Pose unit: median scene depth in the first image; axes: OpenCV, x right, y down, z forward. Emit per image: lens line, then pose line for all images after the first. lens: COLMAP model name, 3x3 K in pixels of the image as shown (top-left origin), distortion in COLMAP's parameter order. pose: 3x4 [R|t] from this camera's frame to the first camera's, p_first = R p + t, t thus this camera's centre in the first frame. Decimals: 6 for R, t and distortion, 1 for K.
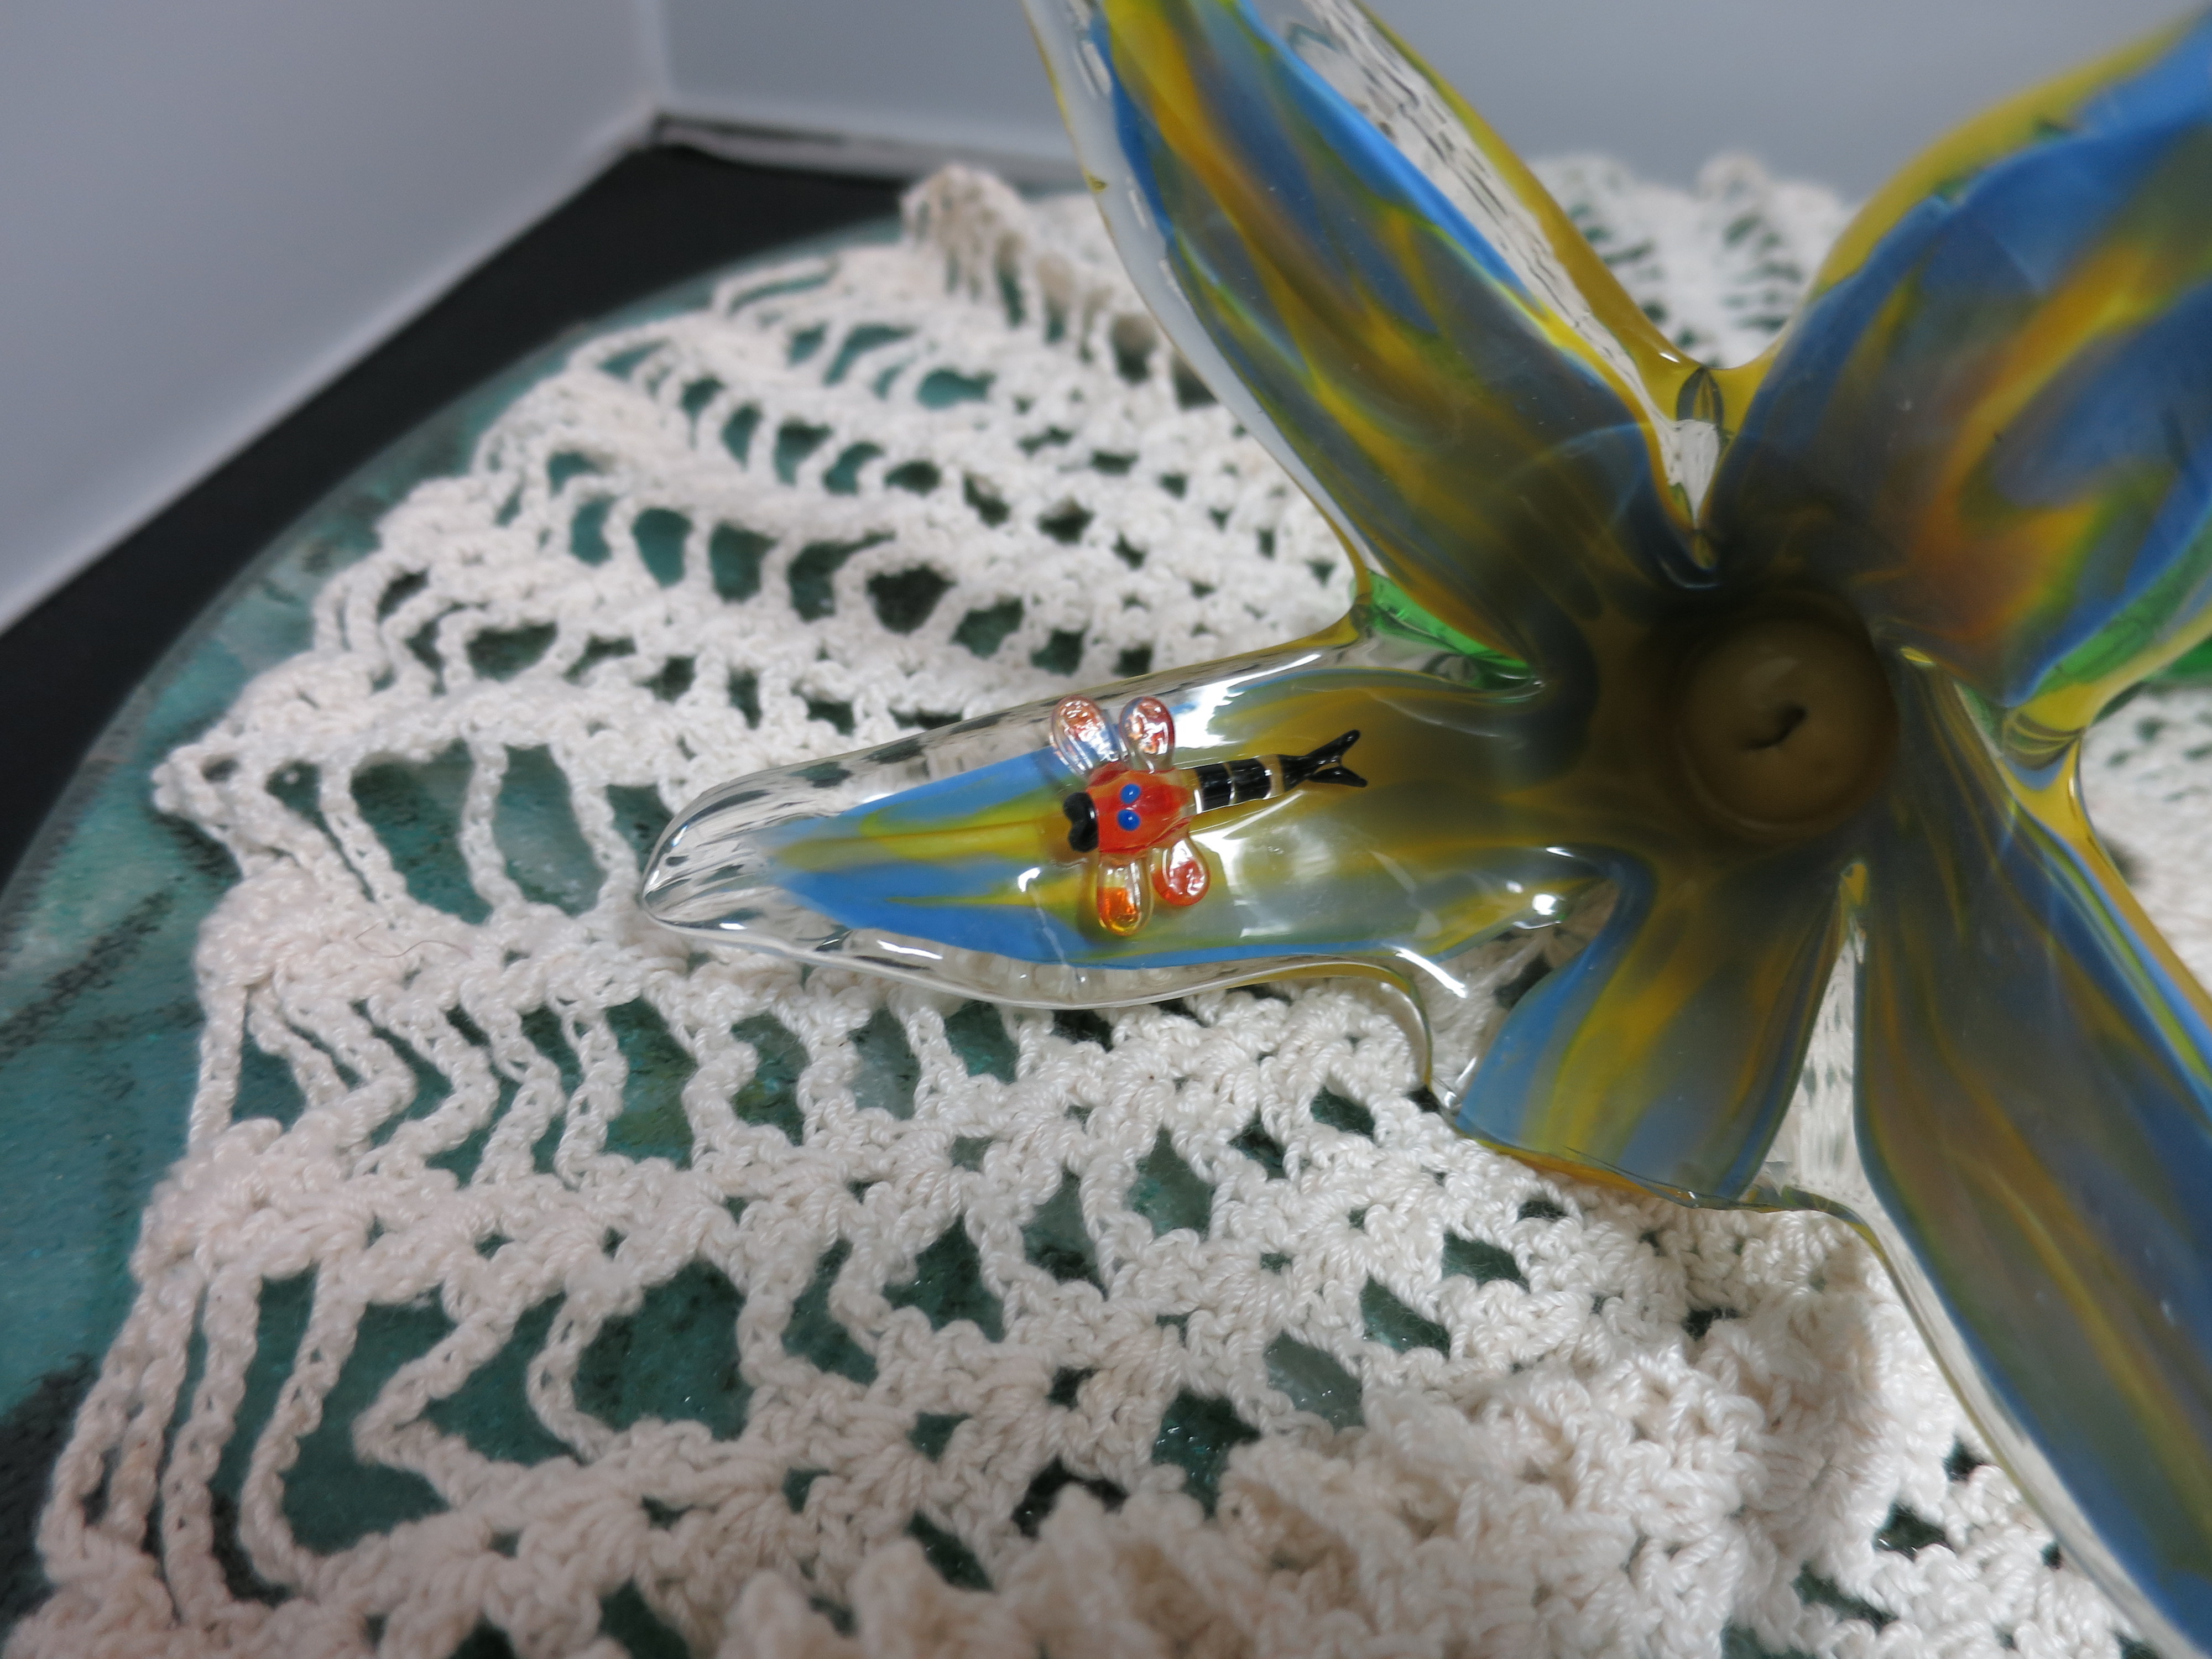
lens RADIAL K [[1598.2, 0, 1106.0], [0, 1598.2, 829.5], [0, 0, 1]] dist [-0.023218, 0.004160]
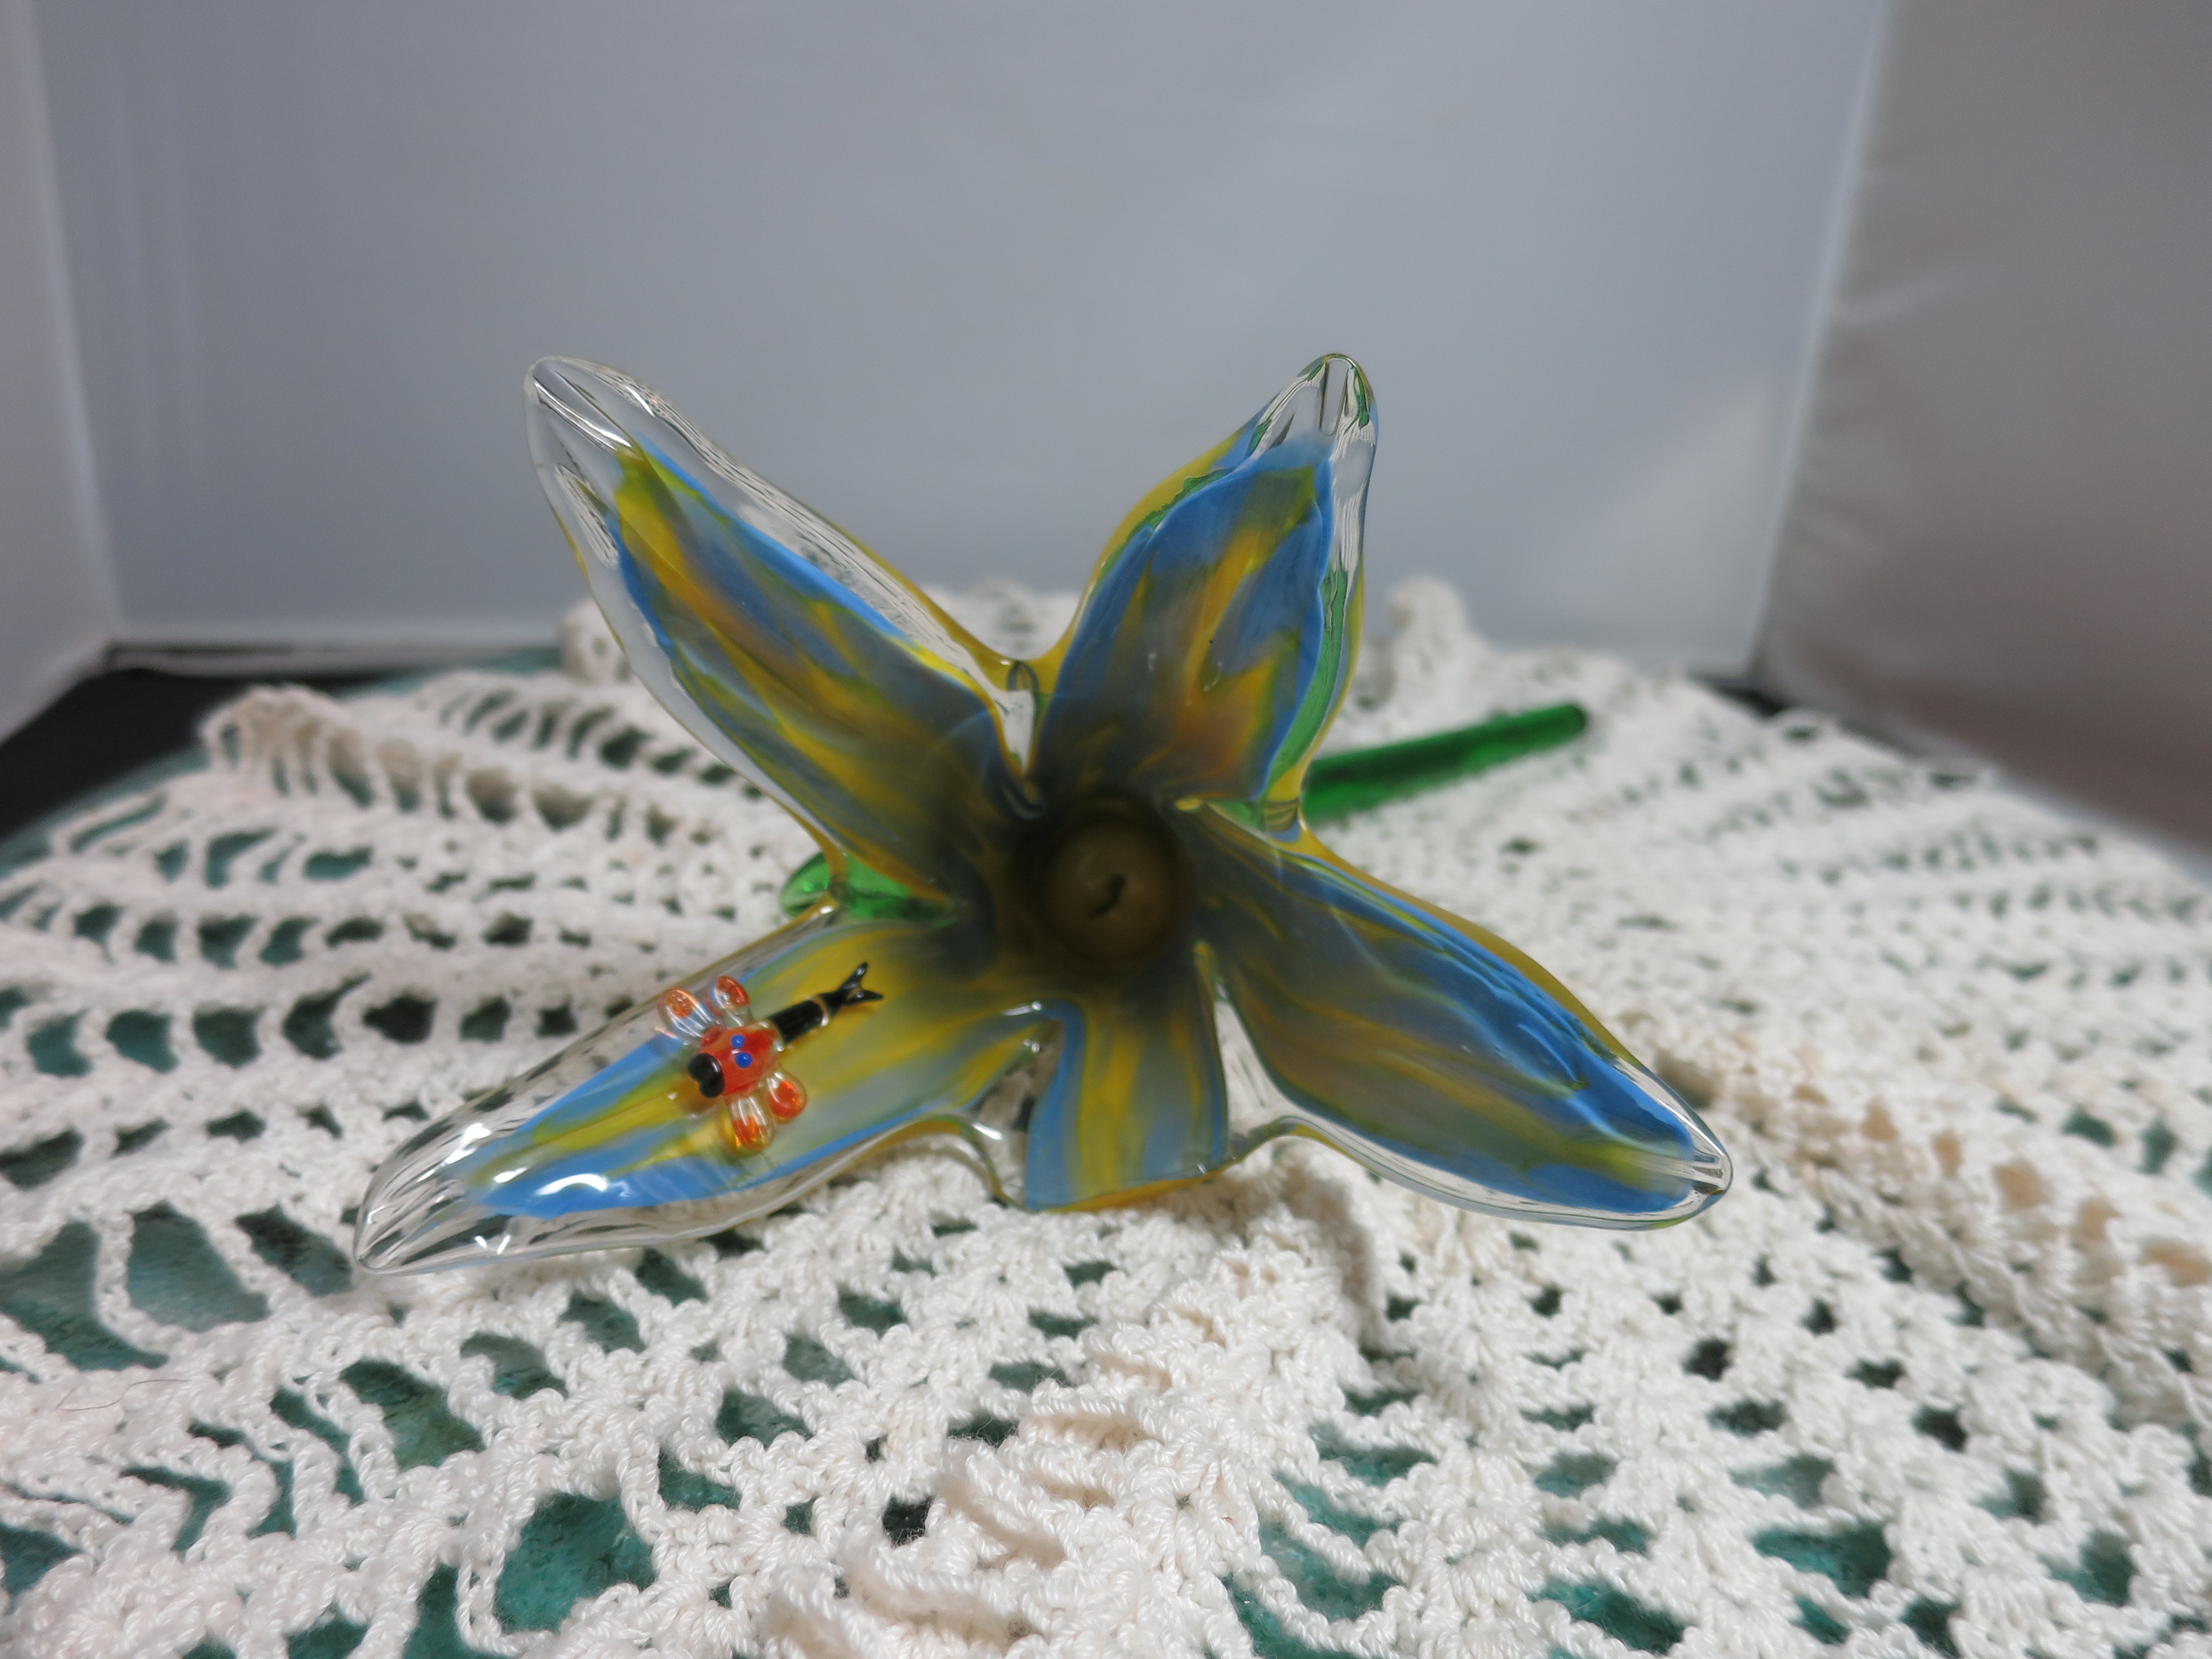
lens RADIAL K [[1534.3, 0, 1106.0], [0, 1534.3, 829.5], [0, 0, 1]] dist [-0.000745, -0.000207]
pose [[0.835322, -0.232905, 0.497989, -0.307090], [0.358432, 0.917556, -0.172098, 0.137845], [-0.416850, 0.322253, 0.849935, -0.256469]]
